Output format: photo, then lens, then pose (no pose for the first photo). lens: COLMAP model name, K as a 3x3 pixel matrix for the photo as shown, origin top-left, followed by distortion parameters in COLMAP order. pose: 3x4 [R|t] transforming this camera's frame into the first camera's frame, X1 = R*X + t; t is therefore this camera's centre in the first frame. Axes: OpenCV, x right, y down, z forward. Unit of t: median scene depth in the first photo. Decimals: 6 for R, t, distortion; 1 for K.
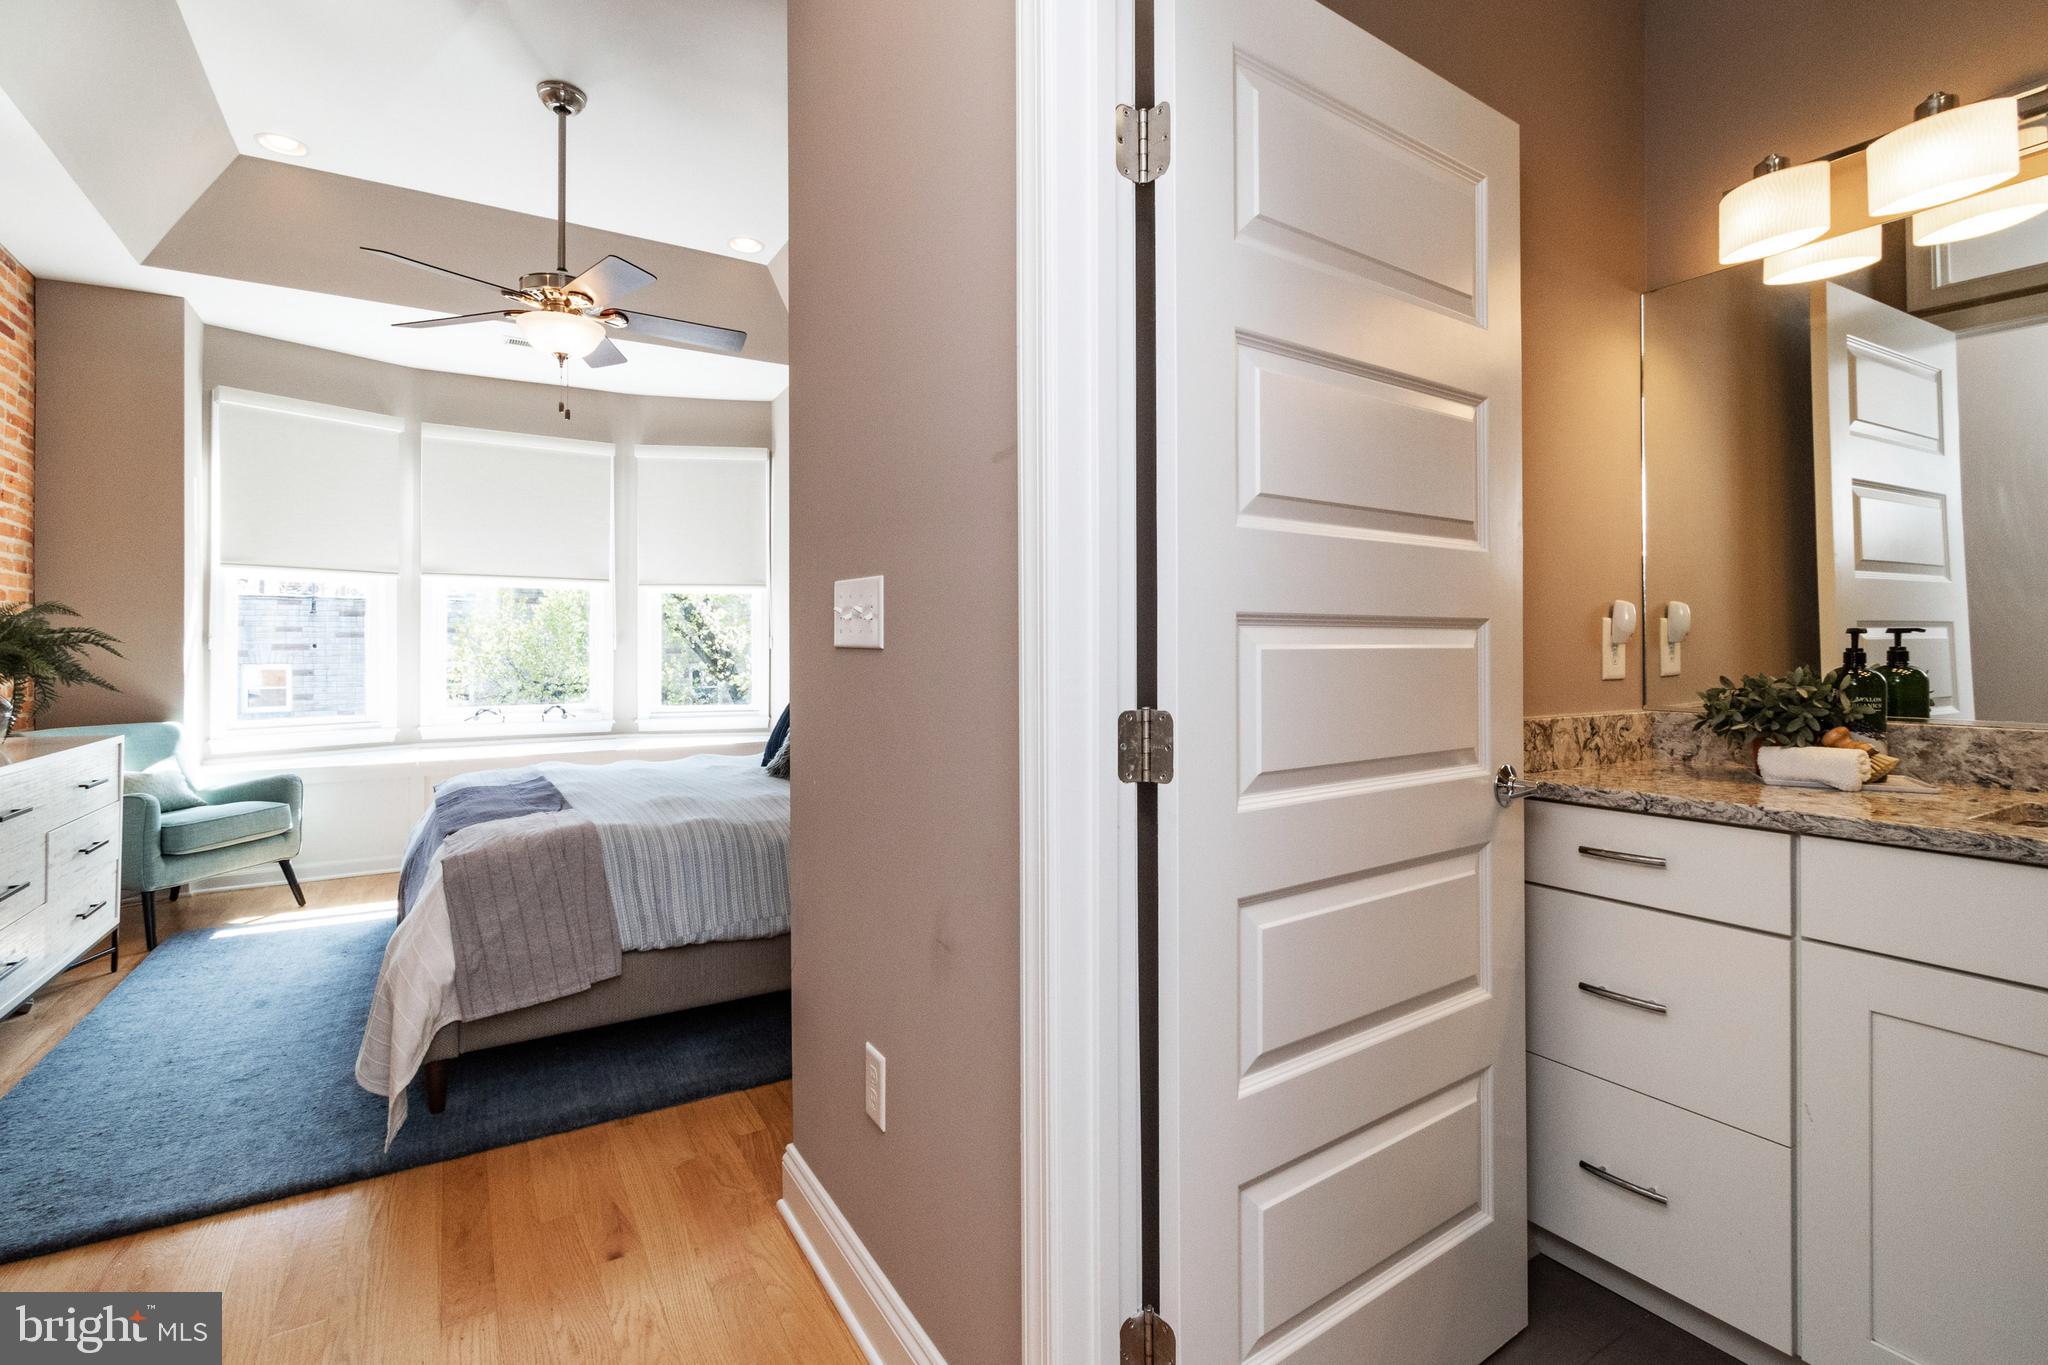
lens RADIAL K [[936.2, 0, 1008.1], [0, 936.2, 640.2], [0, 0, 1]] dist [0.011594, -0.001980]
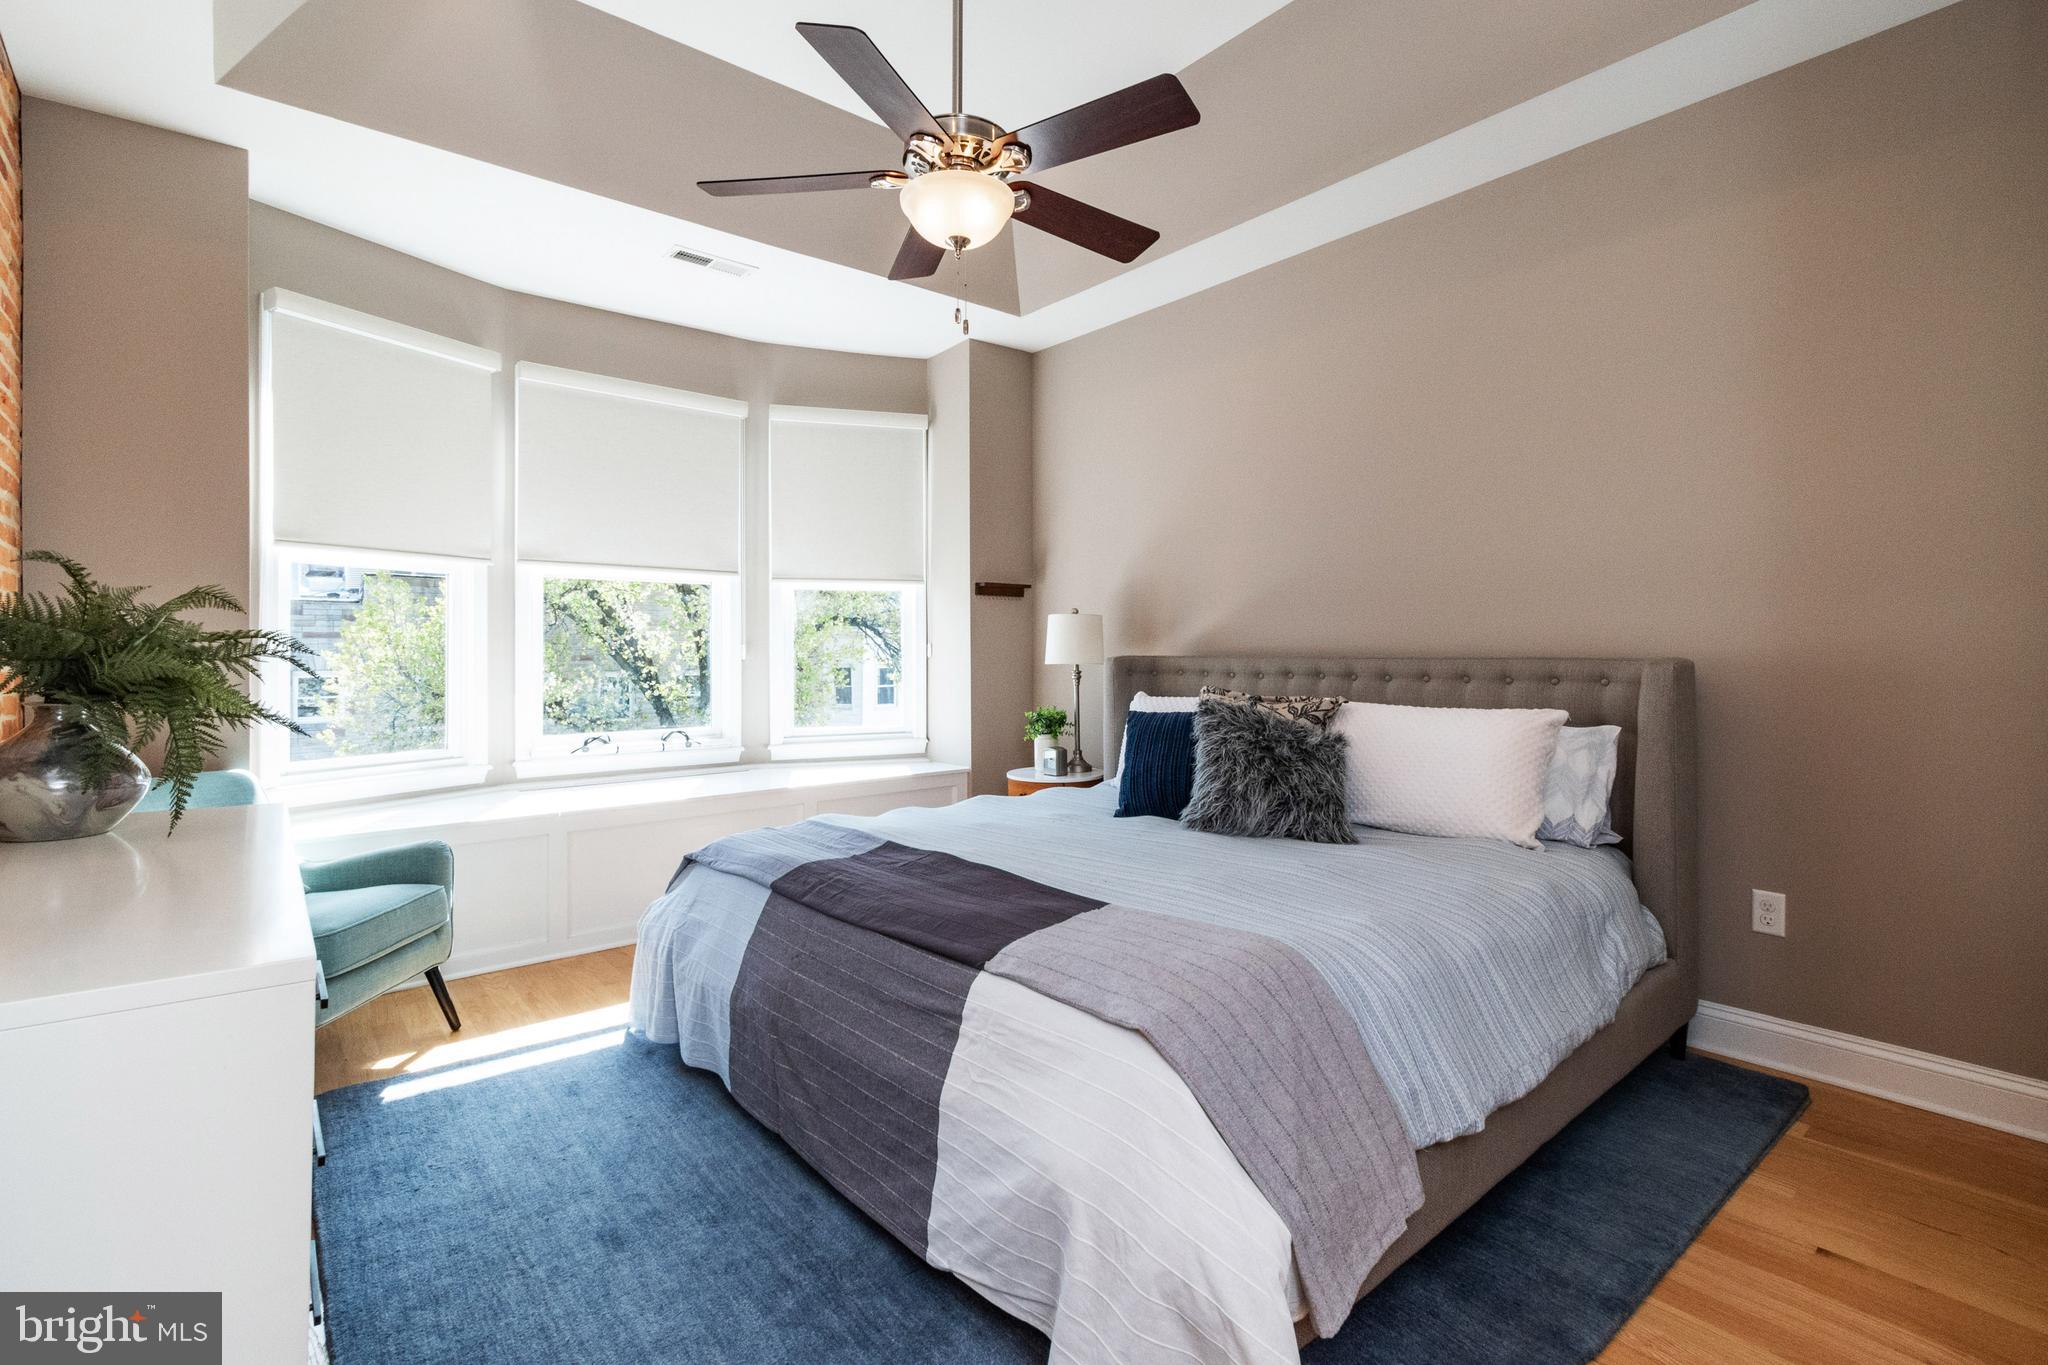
lens RADIAL K [[936.2, 0, 1021.7], [0, 936.2, 643.1], [0, 0, 1]] dist [0.011594, -0.001980]
pose [[0.988436, -0.002045, 0.151622, -0.336721], [0.002340, 0.999996, -0.001771, -0.001653], [-0.151618, 0.002106, 0.988437, 0.190631]]
